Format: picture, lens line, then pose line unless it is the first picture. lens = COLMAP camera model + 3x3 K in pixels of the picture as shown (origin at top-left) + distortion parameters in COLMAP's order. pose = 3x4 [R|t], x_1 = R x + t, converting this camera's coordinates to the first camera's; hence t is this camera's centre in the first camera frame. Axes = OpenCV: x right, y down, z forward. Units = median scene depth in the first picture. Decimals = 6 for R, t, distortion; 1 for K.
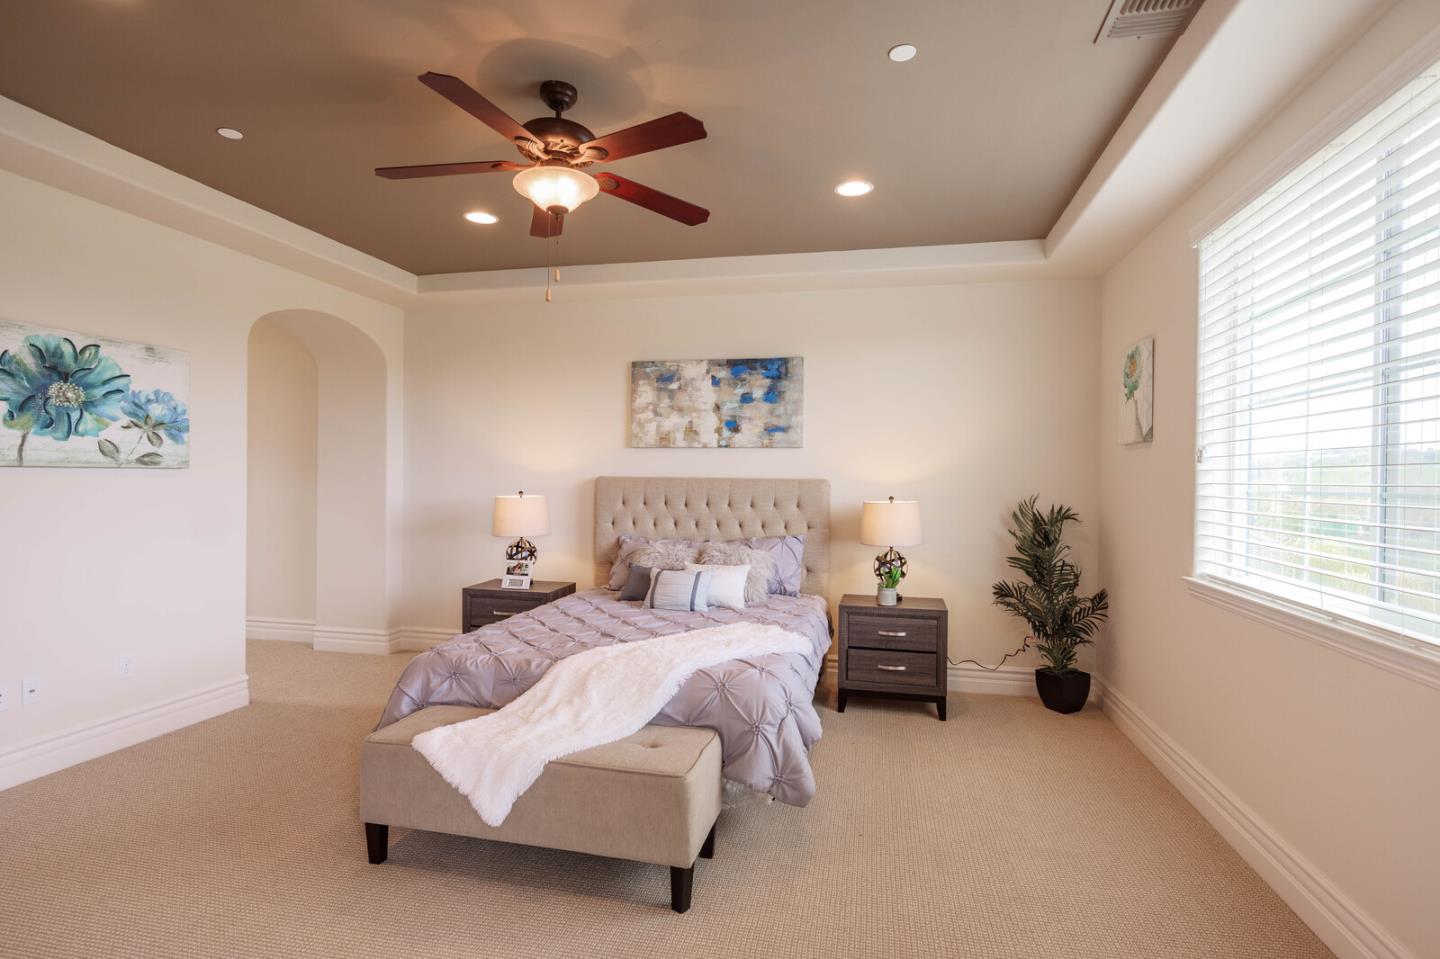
lens RADIAL K [[708.4, 0, 731.3], [0, 708.4, 480.5], [0, 0, 1]] dist [-0.009830, 0.002413]
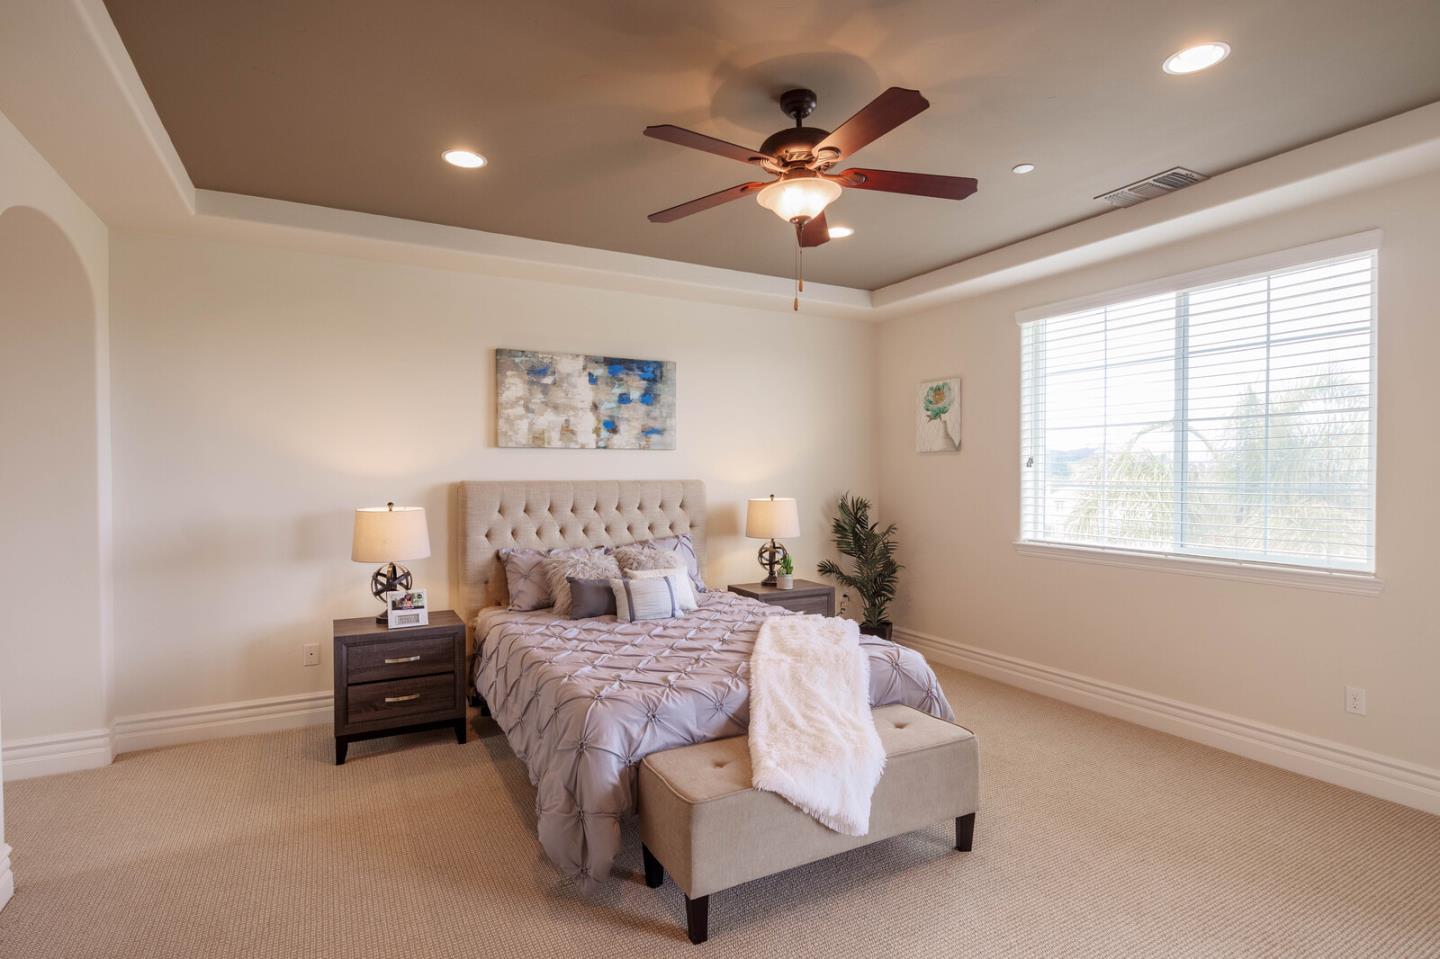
lens RADIAL K [[708.4, 0, 725.8], [0, 708.4, 477.8], [0, 0, 1]] dist [-0.009830, 0.002413]
pose [[0.757034, -0.015830, 0.653184, -0.512534], [0.011642, 0.999875, 0.010740, -0.015571], [-0.653272, -0.000526, 0.757123, 0.164526]]
